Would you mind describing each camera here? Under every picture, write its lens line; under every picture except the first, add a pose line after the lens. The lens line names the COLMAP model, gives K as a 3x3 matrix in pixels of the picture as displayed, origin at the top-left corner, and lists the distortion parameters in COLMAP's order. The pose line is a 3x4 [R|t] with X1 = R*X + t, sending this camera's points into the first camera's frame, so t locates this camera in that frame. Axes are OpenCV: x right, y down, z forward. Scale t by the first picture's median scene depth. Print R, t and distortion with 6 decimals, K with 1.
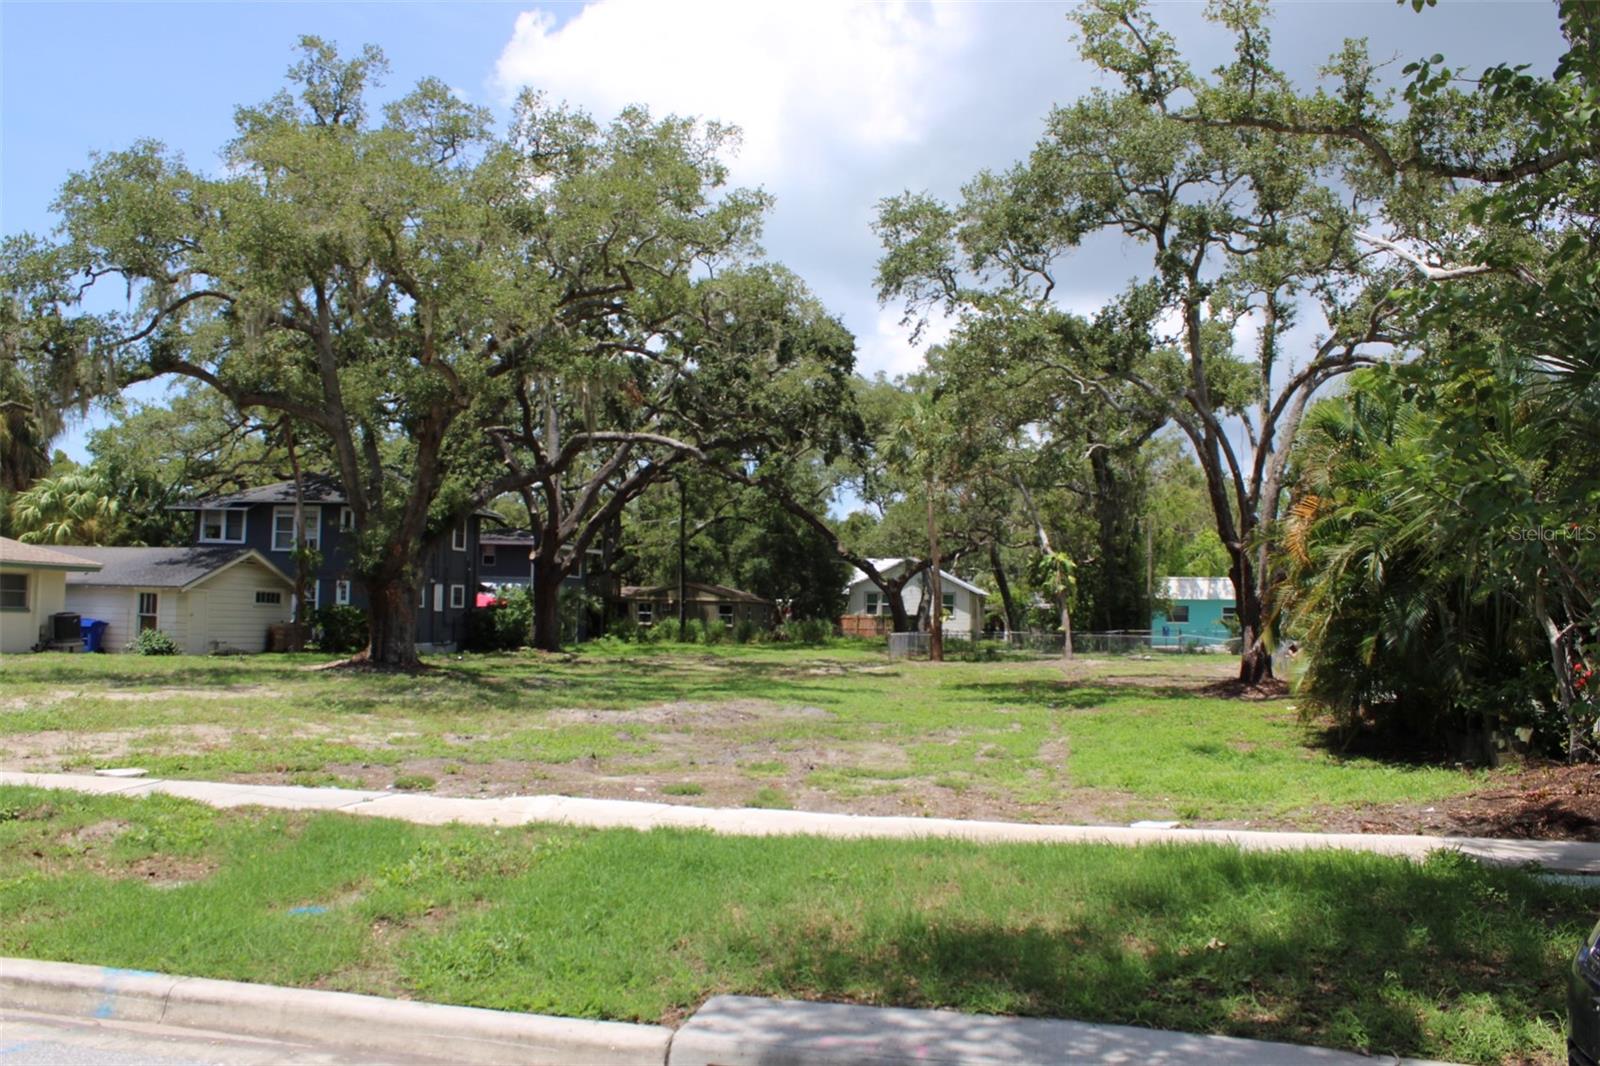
lens RADIAL K [[1354.0, 0, 797.2], [0, 1354.0, 526.5], [0, 0, 1]] dist [-0.163636, 0.146206]
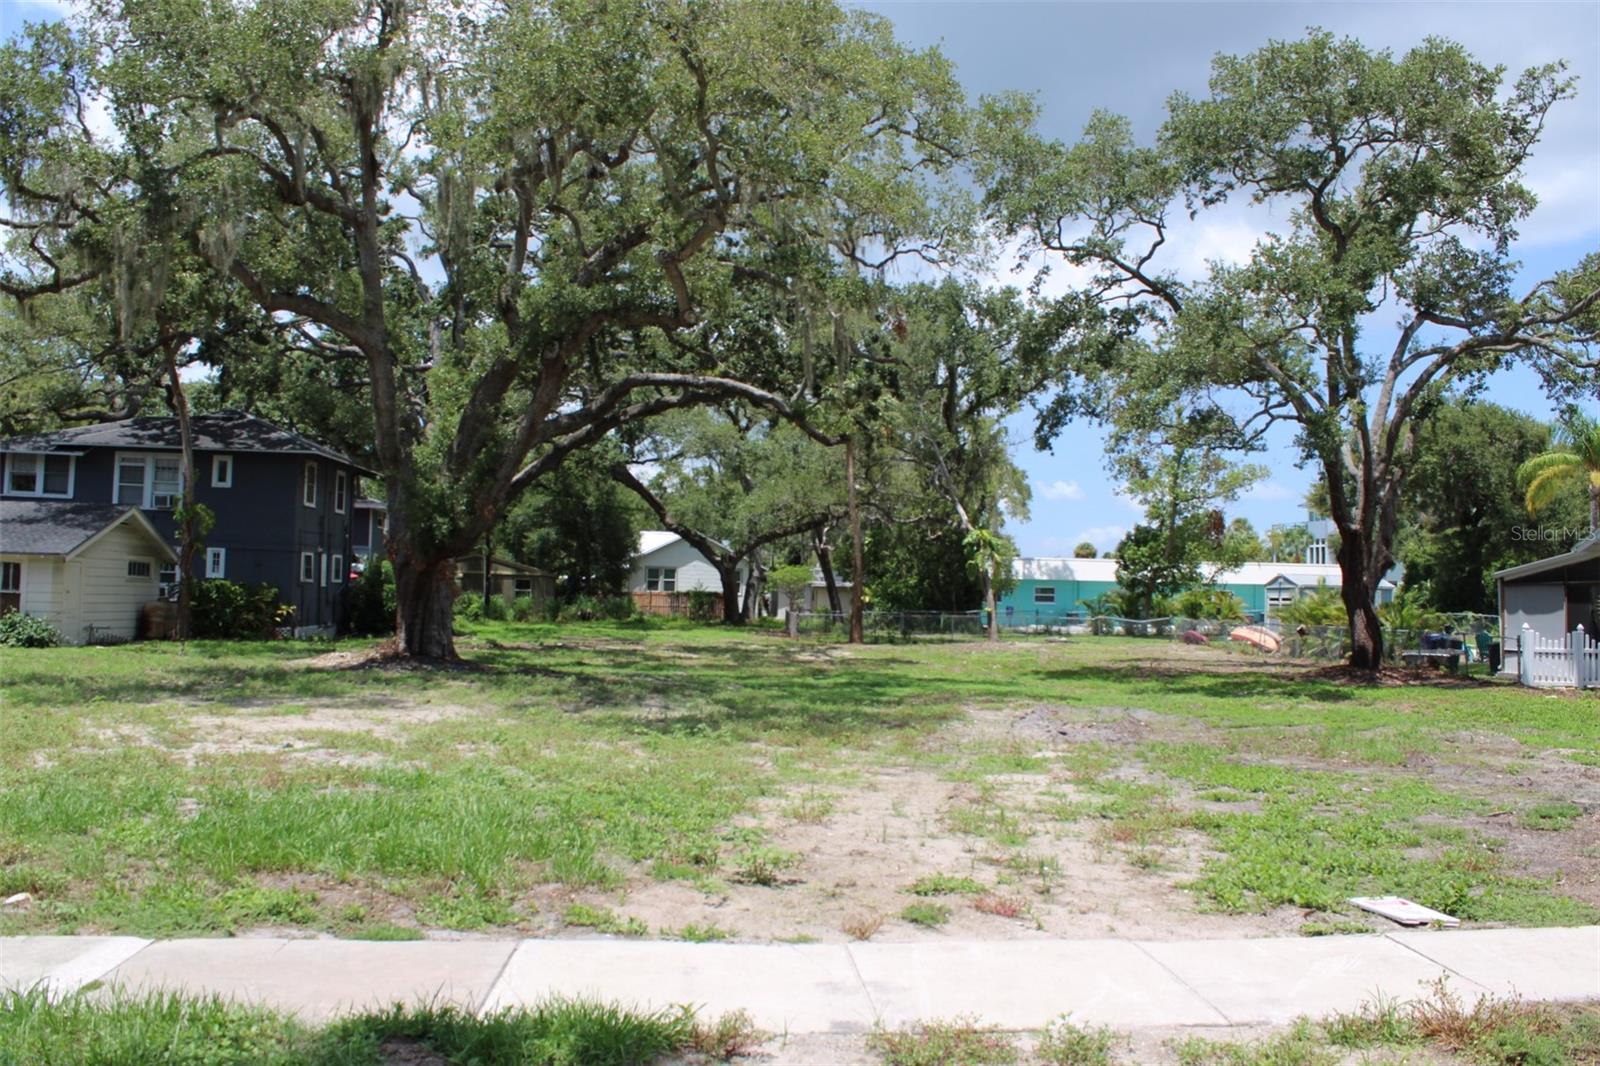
lens RADIAL K [[1354.0, 0, 804.0], [0, 1354.0, 523.0], [0, 0, 1]] dist [-0.163636, 0.146206]
pose [[0.956125, 0.020605, 0.292235, -0.255809], [-0.025382, 0.999599, 0.012564, 0.007521], [-0.291859, -0.019430, 0.956264, 0.154282]]
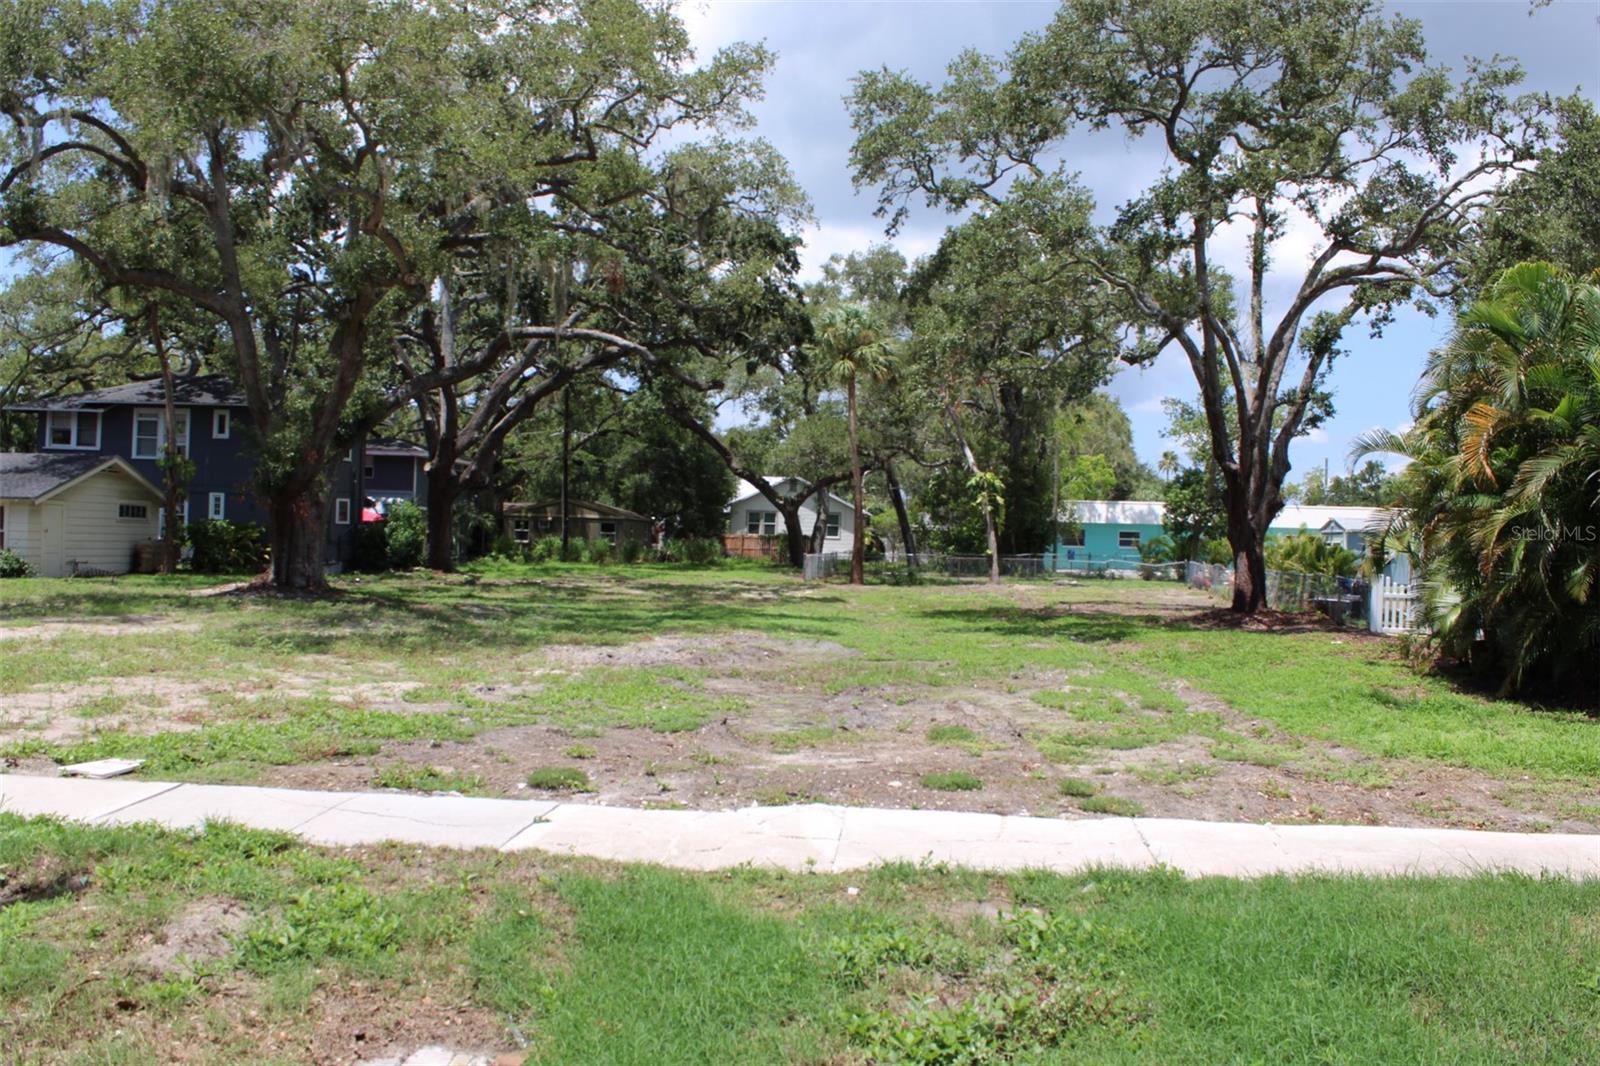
lens RADIAL K [[1354.0, 0, 798.6], [0, 1354.0, 531.0], [0, 0, 1]] dist [-0.163636, 0.146206]
pose [[0.992434, 0.009214, 0.122437, -0.067669], [-0.016907, 0.997937, 0.061940, 0.005300], [-0.121613, -0.063542, 0.990542, 0.082914]]
